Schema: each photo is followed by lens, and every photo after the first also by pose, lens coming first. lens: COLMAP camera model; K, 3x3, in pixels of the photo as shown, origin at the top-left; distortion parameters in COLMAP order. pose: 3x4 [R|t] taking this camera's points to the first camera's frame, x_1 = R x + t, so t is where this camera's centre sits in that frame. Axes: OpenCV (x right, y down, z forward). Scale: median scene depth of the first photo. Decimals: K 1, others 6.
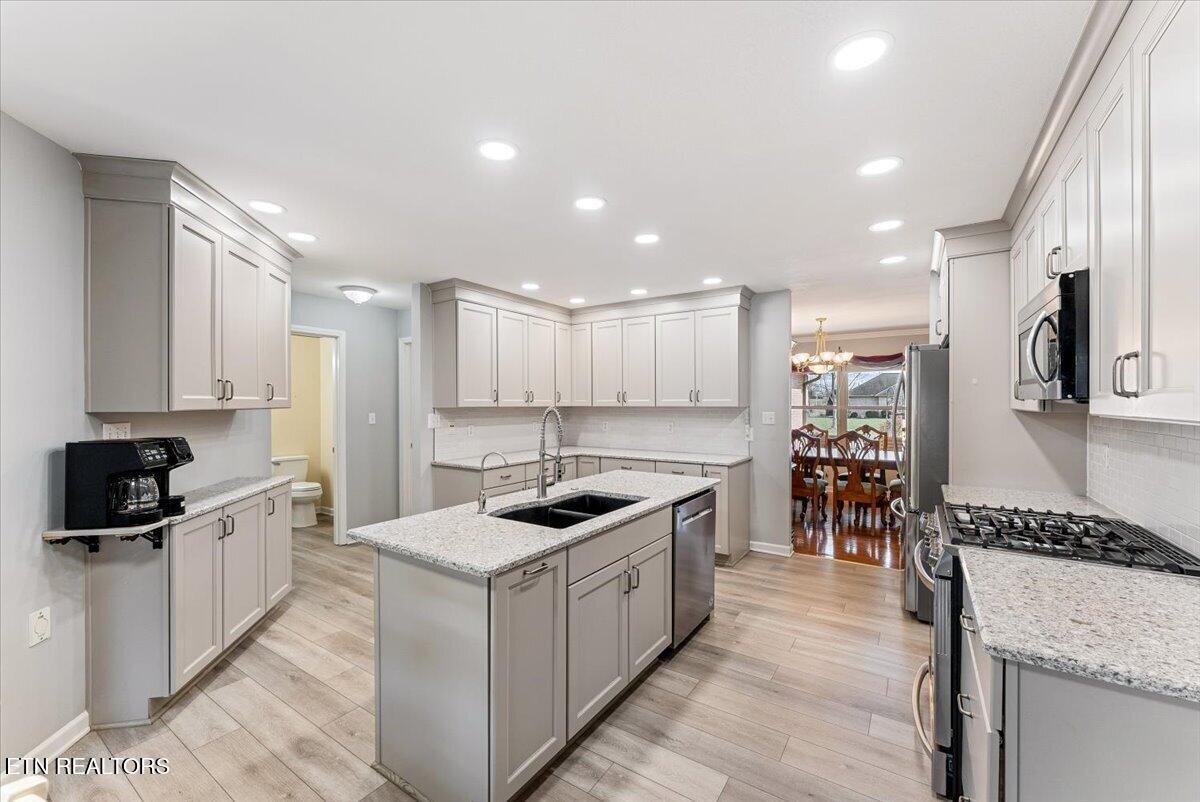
lens RADIAL K [[481.0, 0, 600.0], [0, 481.0, 401.0], [0, 0, 1]] dist [-0.000331, -0.000072]
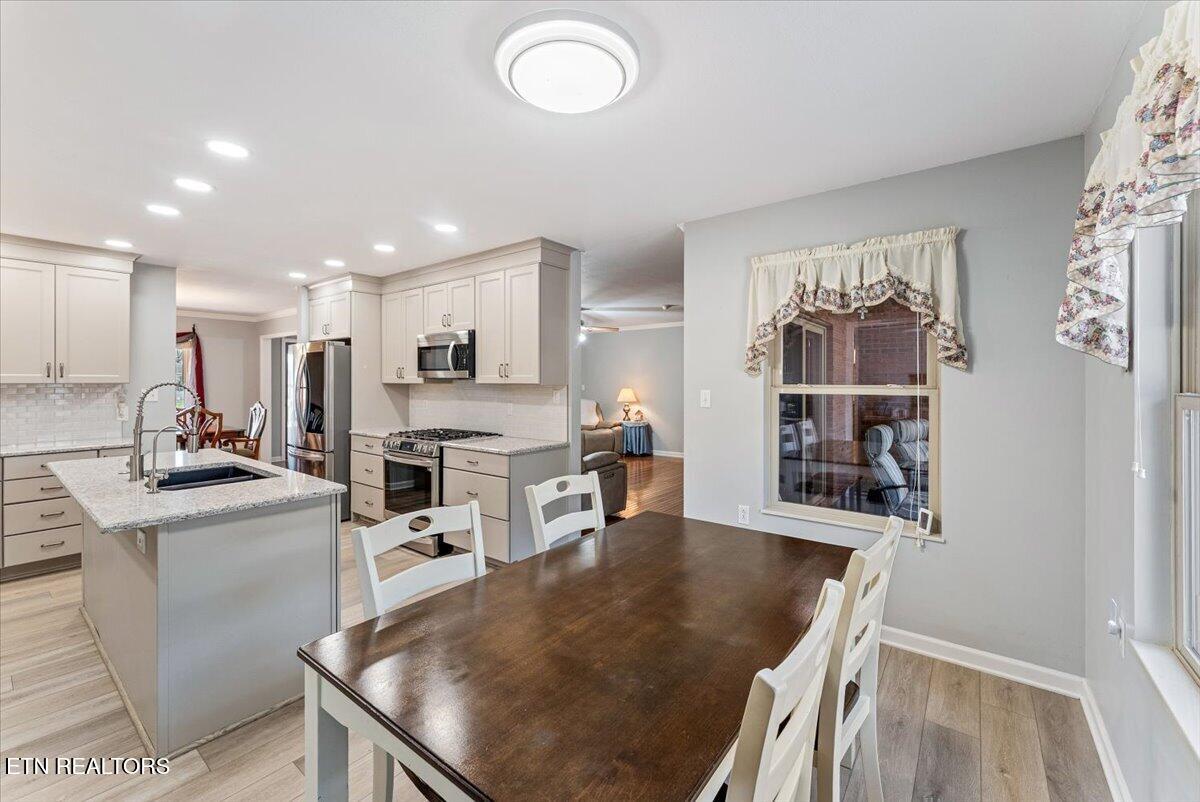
lens RADIAL K [[487.1, 0, 595.8], [0, 487.1, 382.9], [0, 0, 1]] dist [-0.000319, -0.000037]
pose [[0.072264, 0.001913, 0.997384, -0.600789], [-0.003349, 0.999993, -0.001675, 0.010017], [-0.997380, -0.003219, 0.072270, 0.041191]]
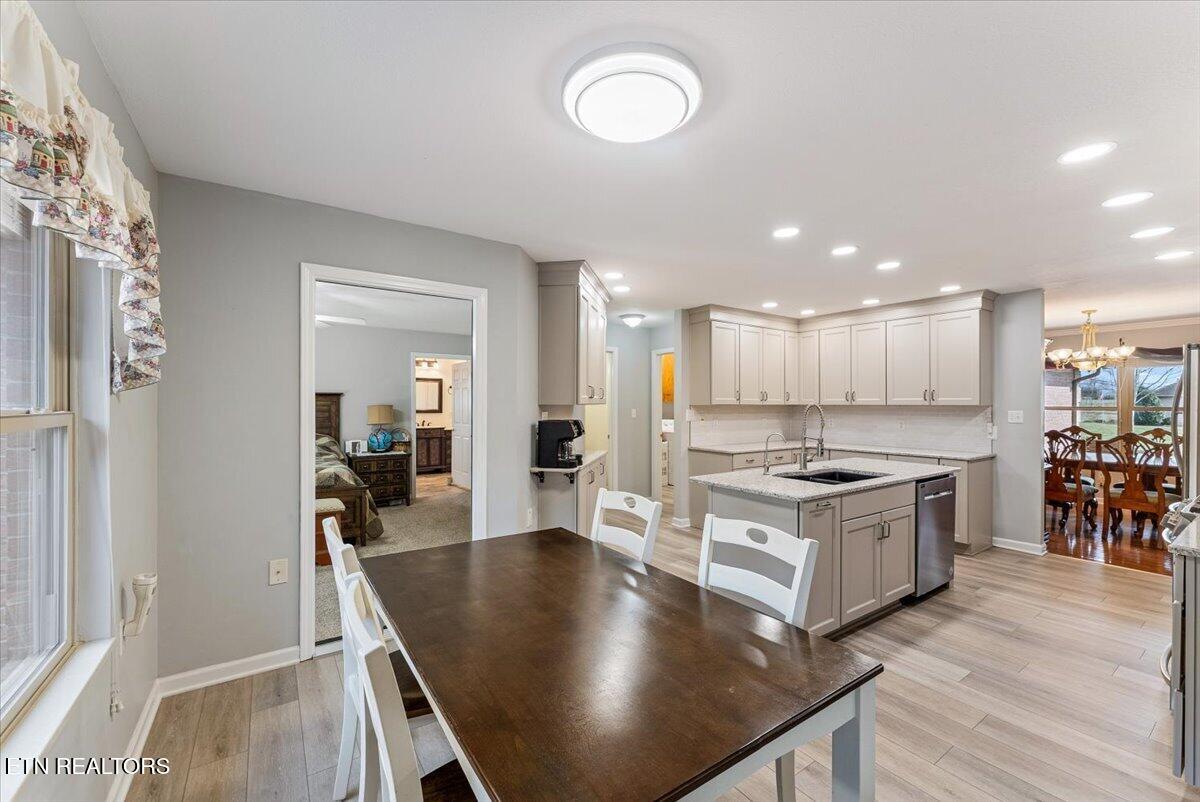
lens RADIAL K [[484.9, 0, 600.0], [0, 484.9, 401.0], [0, 0, 1]] dist [0.000614, 0.000214]
pose [[0.928025, 0.001786, -0.372514, -0.088714], [-0.002097, 0.999998, -0.000429, 0.004812], [0.372513, 0.001179, 0.928026, -0.299491]]
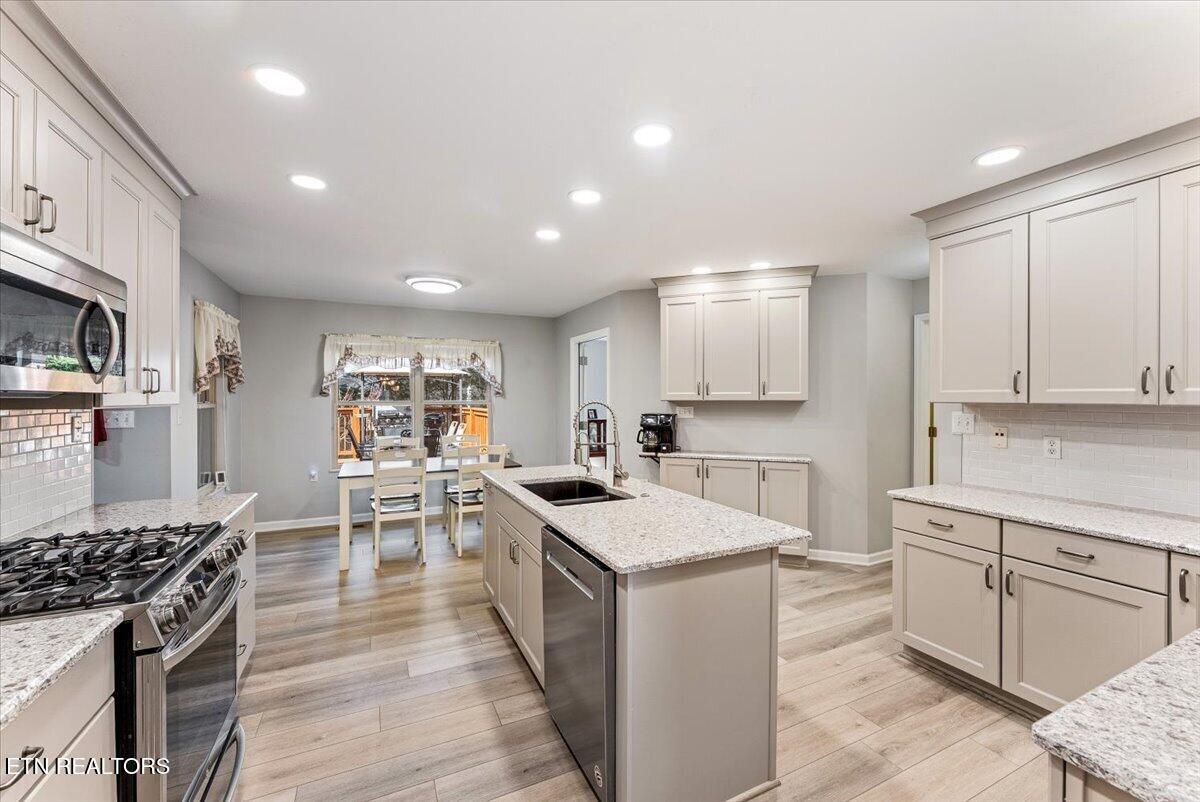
lens RADIAL K [[487.1, 0, 595.8], [0, 487.1, 382.9], [0, 0, 1]] dist [-0.000319, -0.000037]
pose [[-0.522273, -0.024374, -0.852430, 0.508204], [0.003929, 0.999512, -0.030987, 0.005733], [0.852769, -0.019533, -0.521922, 0.939379]]
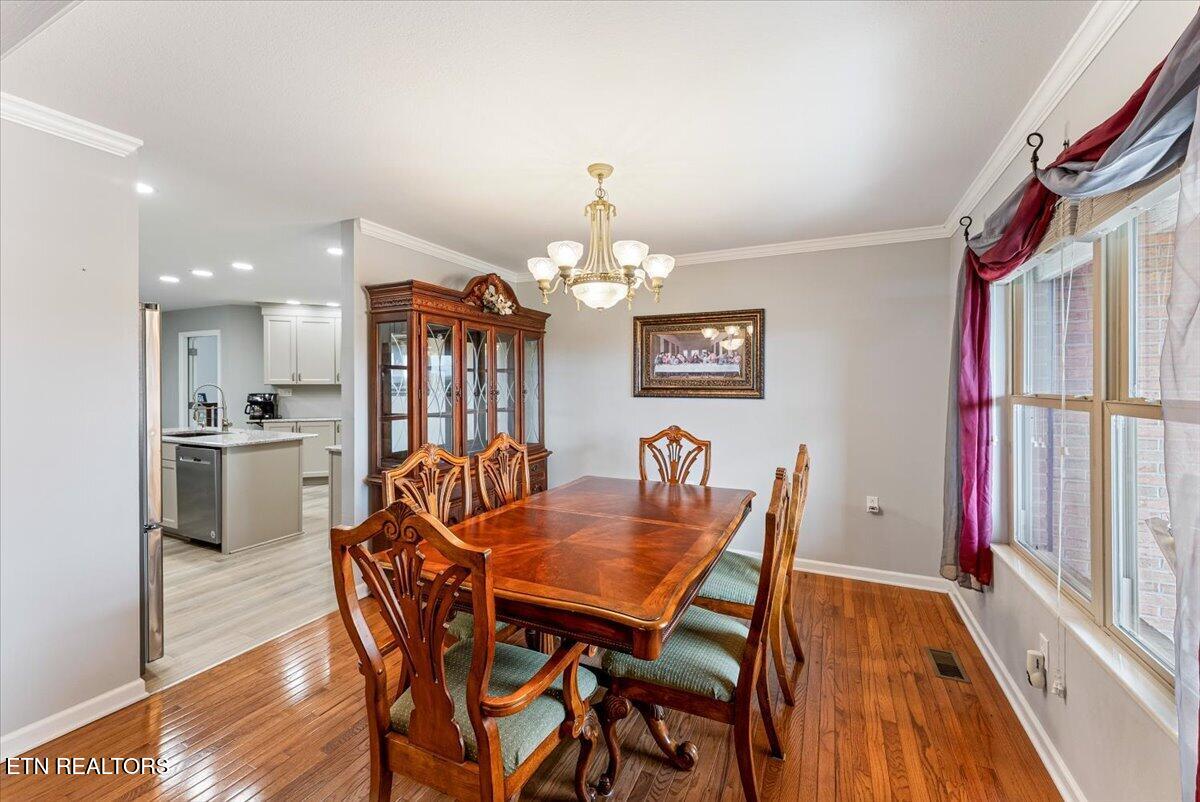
lens RADIAL K [[483.7, 0, 602.9], [0, 483.7, 386.3], [0, 0, 1]] dist [0.000337, 0.000042]
pose [[0.143271, 0.007878, -0.989652, 1.218011], [0.002452, 0.999962, 0.008315, 0.007331], [0.989680, -0.003618, 0.143246, 1.356143]]
